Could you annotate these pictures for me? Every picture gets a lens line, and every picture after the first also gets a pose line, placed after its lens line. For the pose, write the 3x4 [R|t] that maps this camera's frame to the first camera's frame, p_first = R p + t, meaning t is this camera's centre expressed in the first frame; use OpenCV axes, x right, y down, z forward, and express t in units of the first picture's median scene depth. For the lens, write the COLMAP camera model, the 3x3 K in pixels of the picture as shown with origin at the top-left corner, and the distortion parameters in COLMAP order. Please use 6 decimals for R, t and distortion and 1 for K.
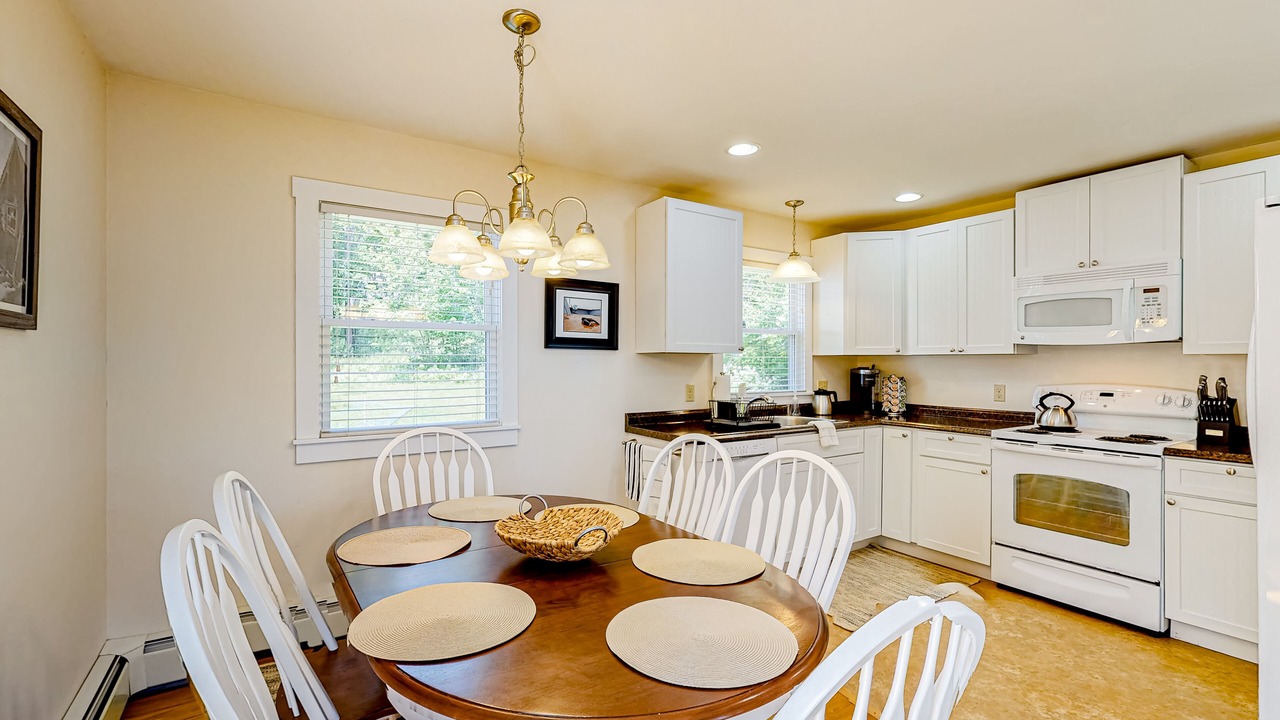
lens RADIAL K [[560.1, 0, 641.7], [0, 560.1, 360.4], [0, 0, 1]] dist [0.003313, -0.002062]
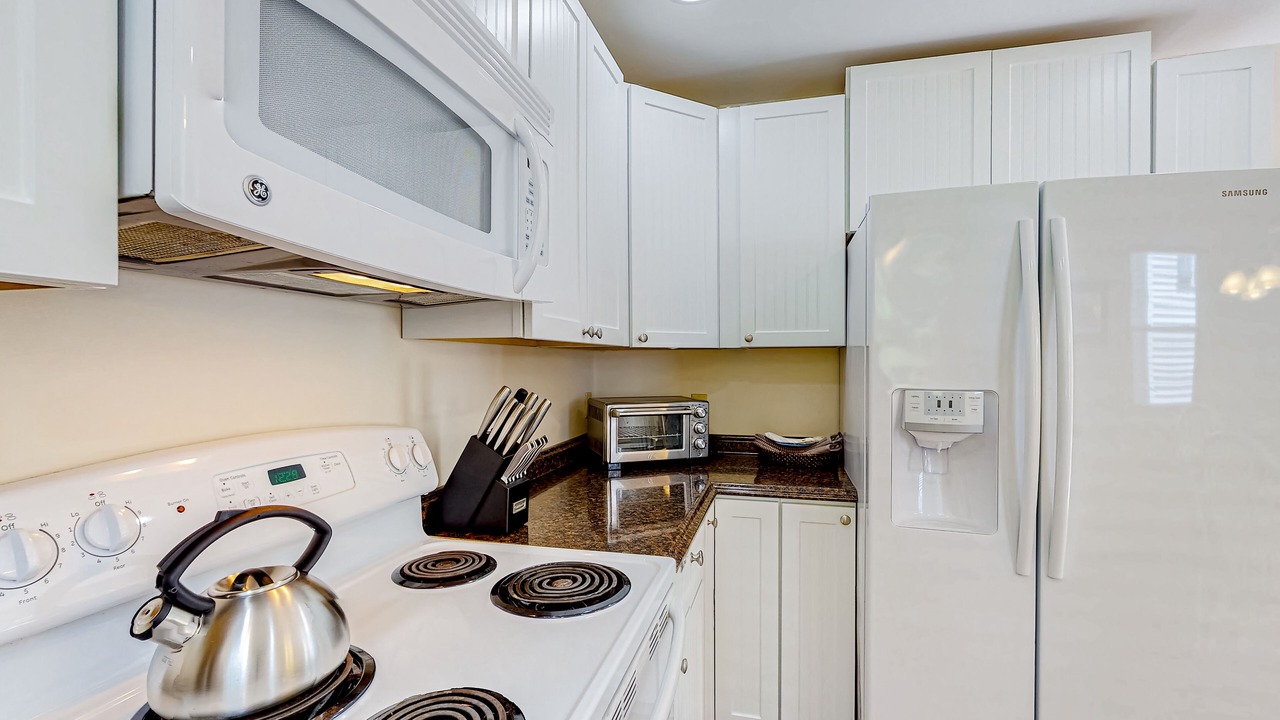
lens RADIAL K [[560.1, 0, 641.7], [0, 560.1, 359.6], [0, 0, 1]] dist [0.003313, -0.002062]
pose [[-0.671531, -0.000426, 0.740976, 0.400160], [-0.004721, 0.999982, -0.003703, 0.004663], [-0.740961, -0.005985, -0.671521, 0.828306]]
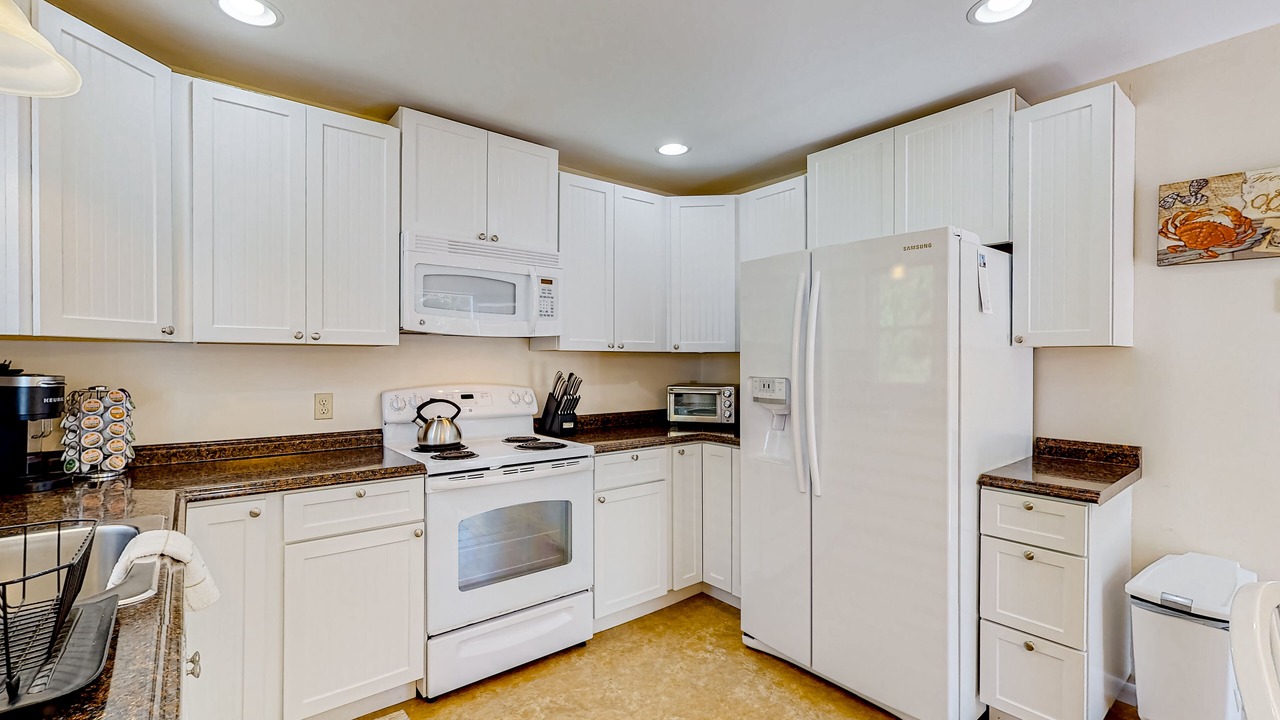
lens RADIAL K [[560.1, 0, 638.4], [0, 560.1, 361.9], [0, 0, 1]] dist [0.003313, -0.002062]
pose [[-0.096694, -0.004052, 0.995306, -0.026712], [-0.005093, 0.999981, 0.003577, 0.003626], [-0.995301, -0.004724, -0.096713, 0.648097]]
